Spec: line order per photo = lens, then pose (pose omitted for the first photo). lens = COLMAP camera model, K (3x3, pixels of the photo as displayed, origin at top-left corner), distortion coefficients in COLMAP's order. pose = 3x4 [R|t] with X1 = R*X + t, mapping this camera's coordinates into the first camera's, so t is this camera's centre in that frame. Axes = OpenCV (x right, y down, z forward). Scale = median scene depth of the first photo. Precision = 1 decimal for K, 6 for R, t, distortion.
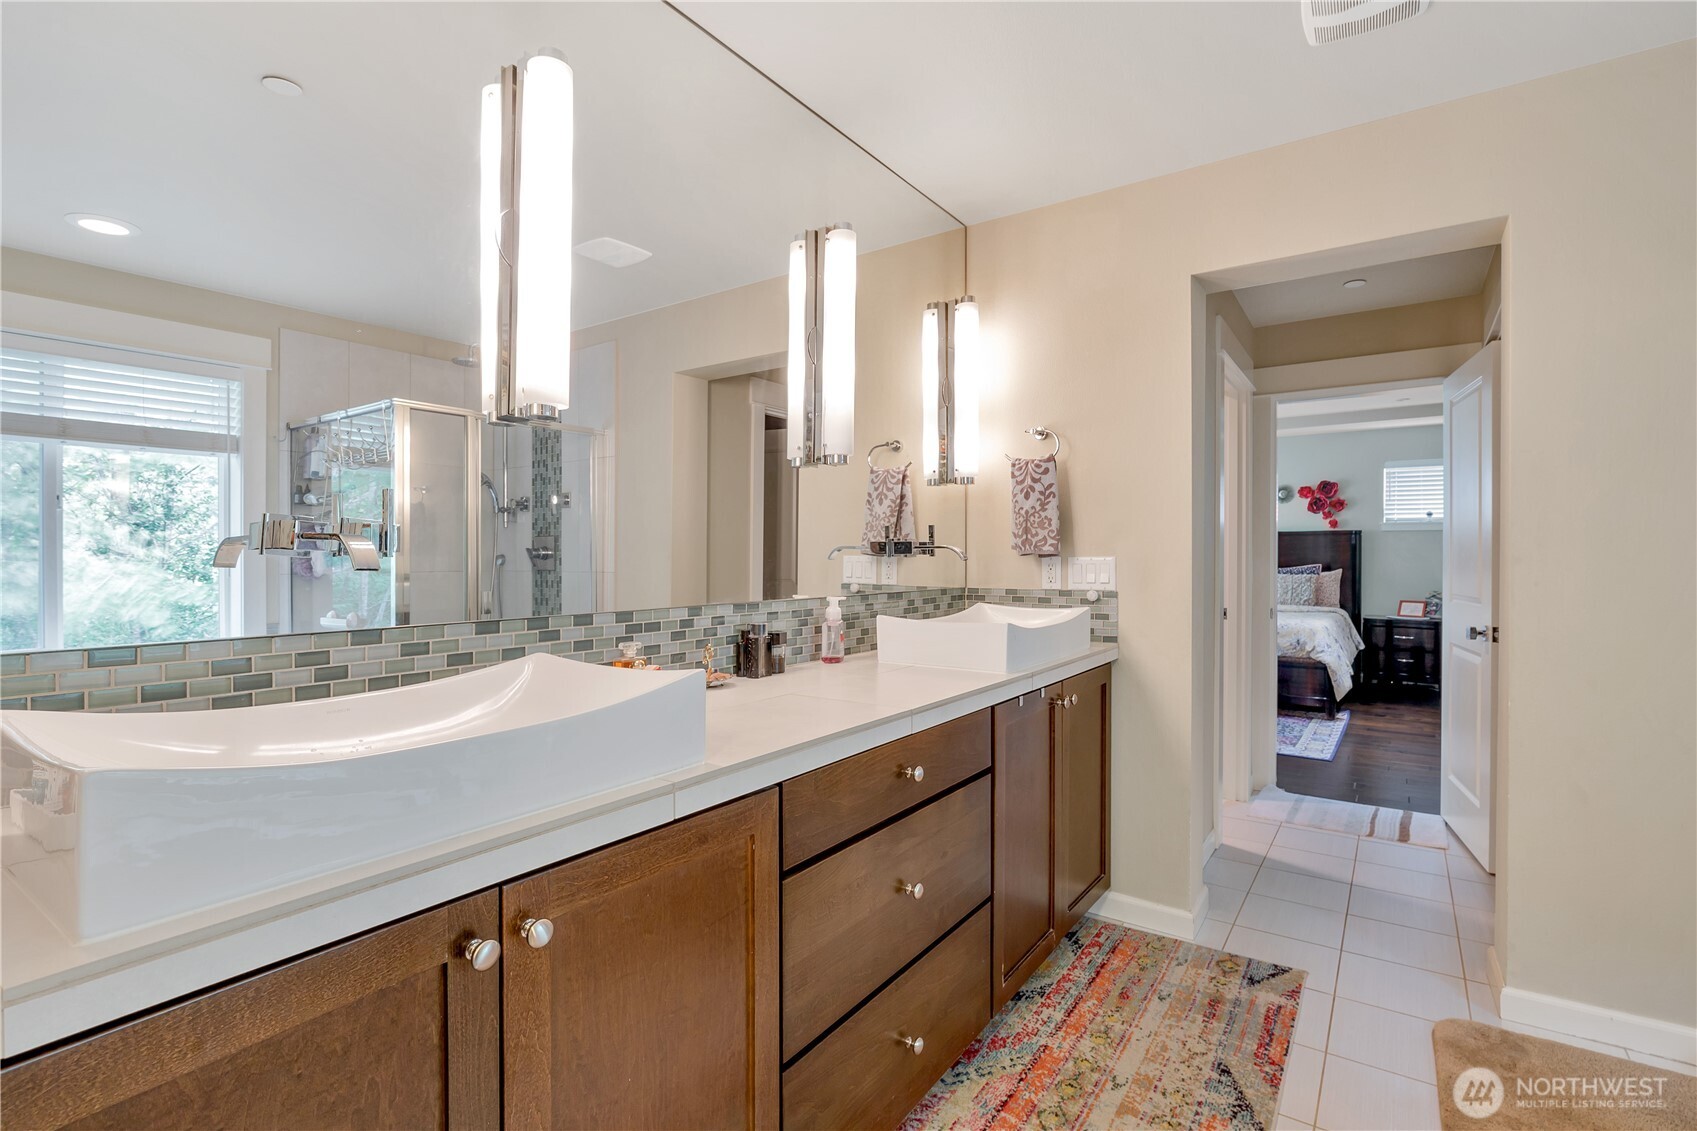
lens RADIAL K [[788.3, 0, 830.4], [0, 788.3, 577.0], [0, 0, 1]] dist [-0.016602, -0.000253]
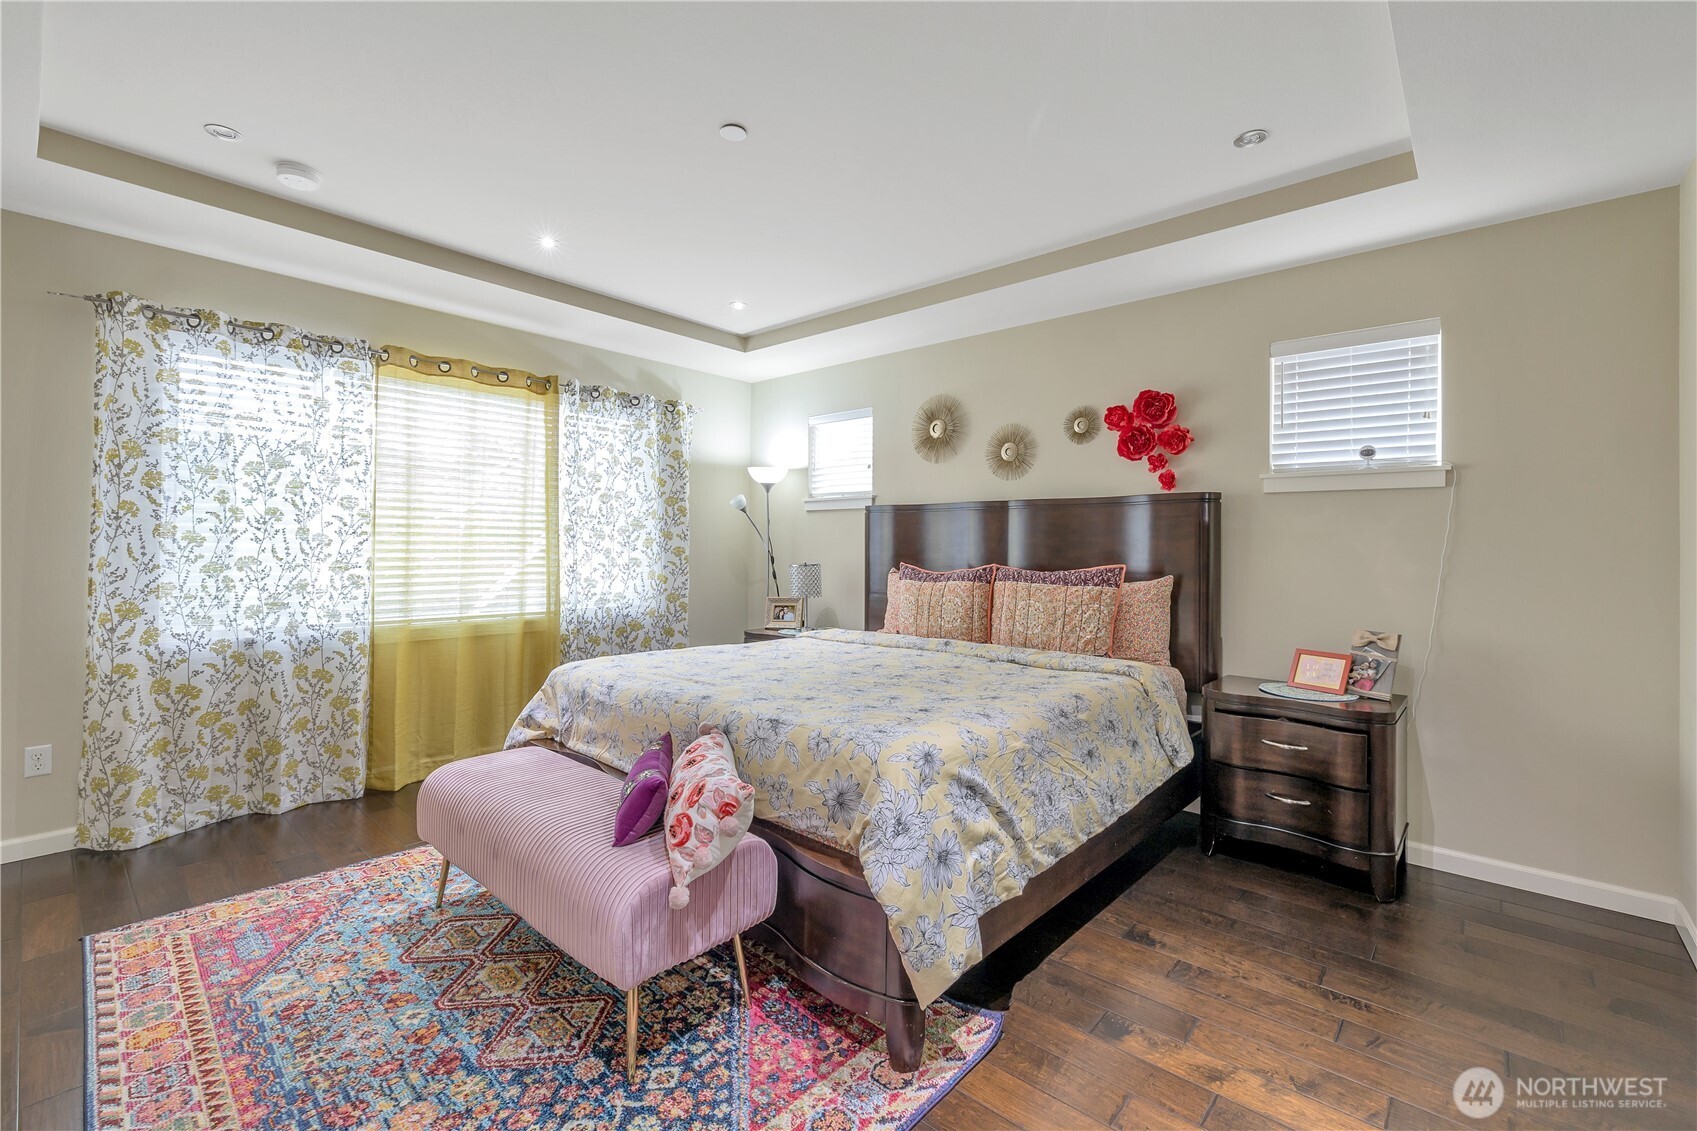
lens RADIAL K [[719.2, 0, 848.4], [0, 719.2, 557.0], [0, 0, 1]] dist [0.001658, -0.000015]
pose [[0.995481, 0.011749, -0.094231, 0.494968], [-0.013473, 0.999753, -0.017673, -0.010893], [0.094001, 0.018862, 0.995393, 0.549269]]
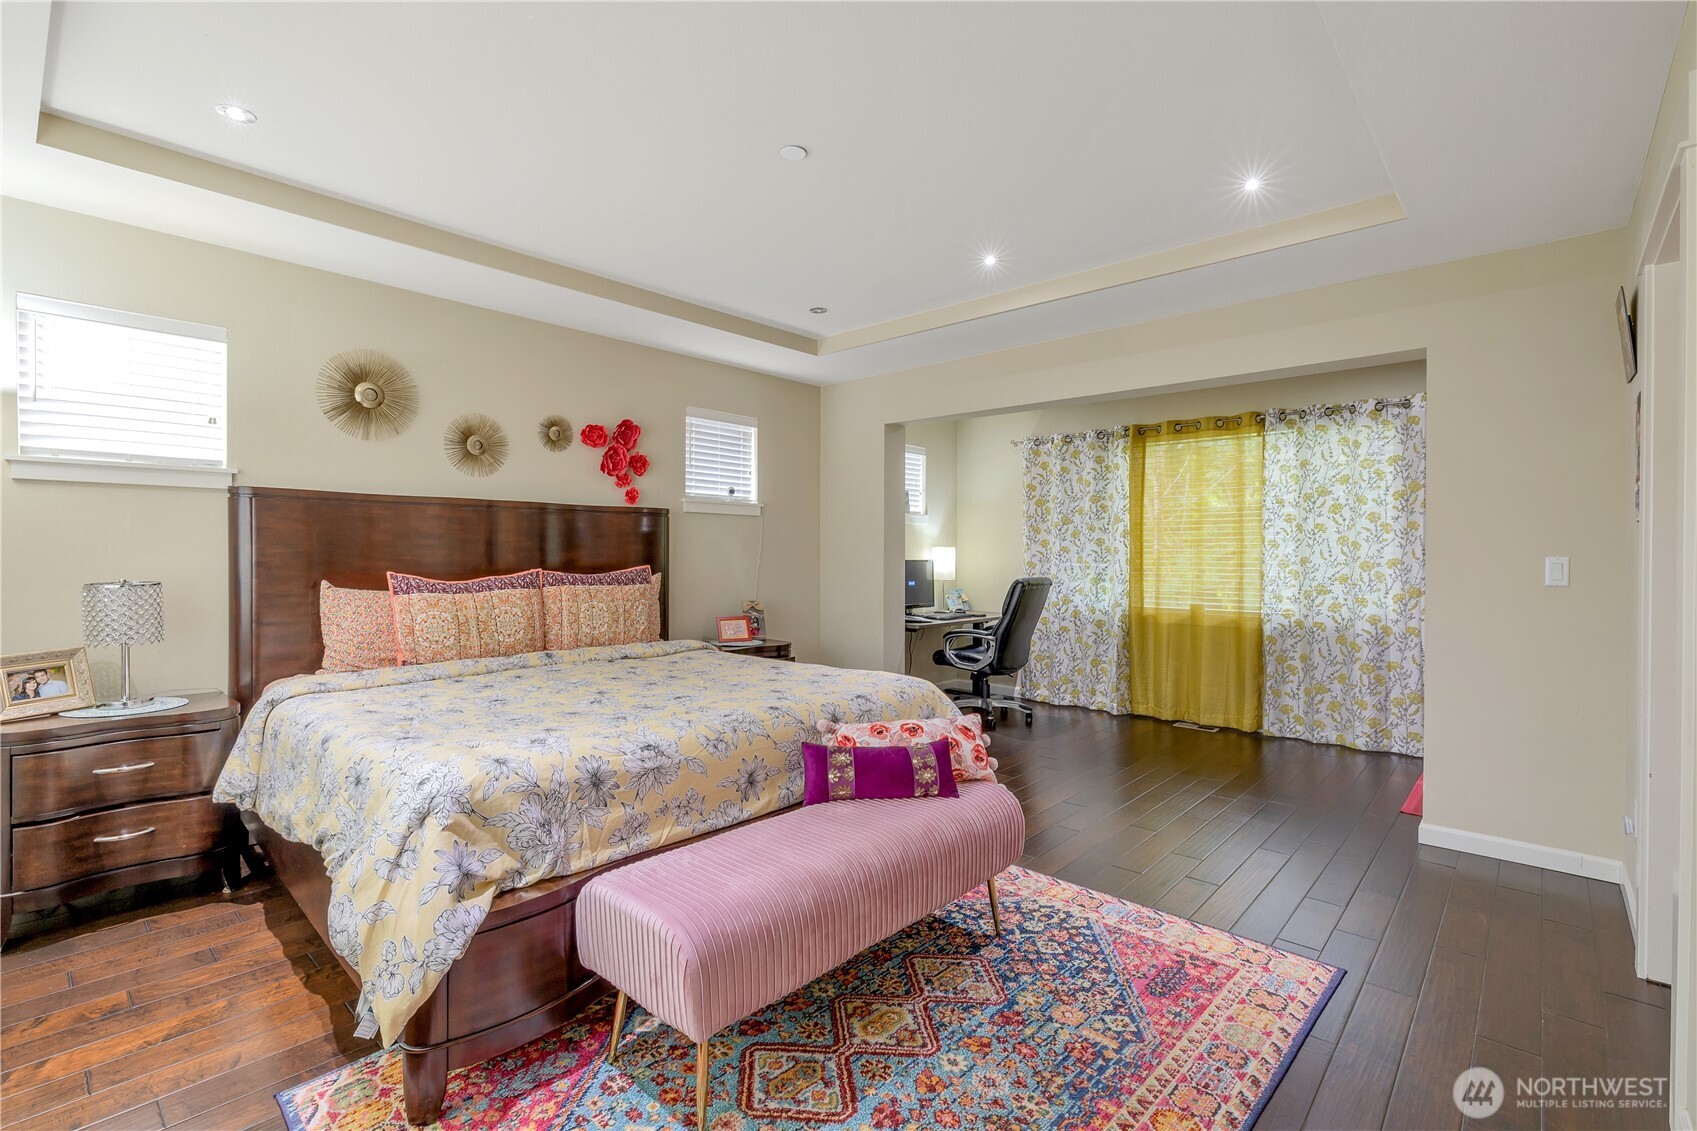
lens RADIAL K [[772.2, 0, 853.6], [0, 772.2, 564.2], [0, 0, 1]] dist [0.000921, 0.000101]
pose [[0.108238, -0.011361, 0.994060, 0.085621], [0.030040, 0.999515, 0.008153, -0.016736], [-0.993671, 0.028979, 0.108527, 0.780892]]
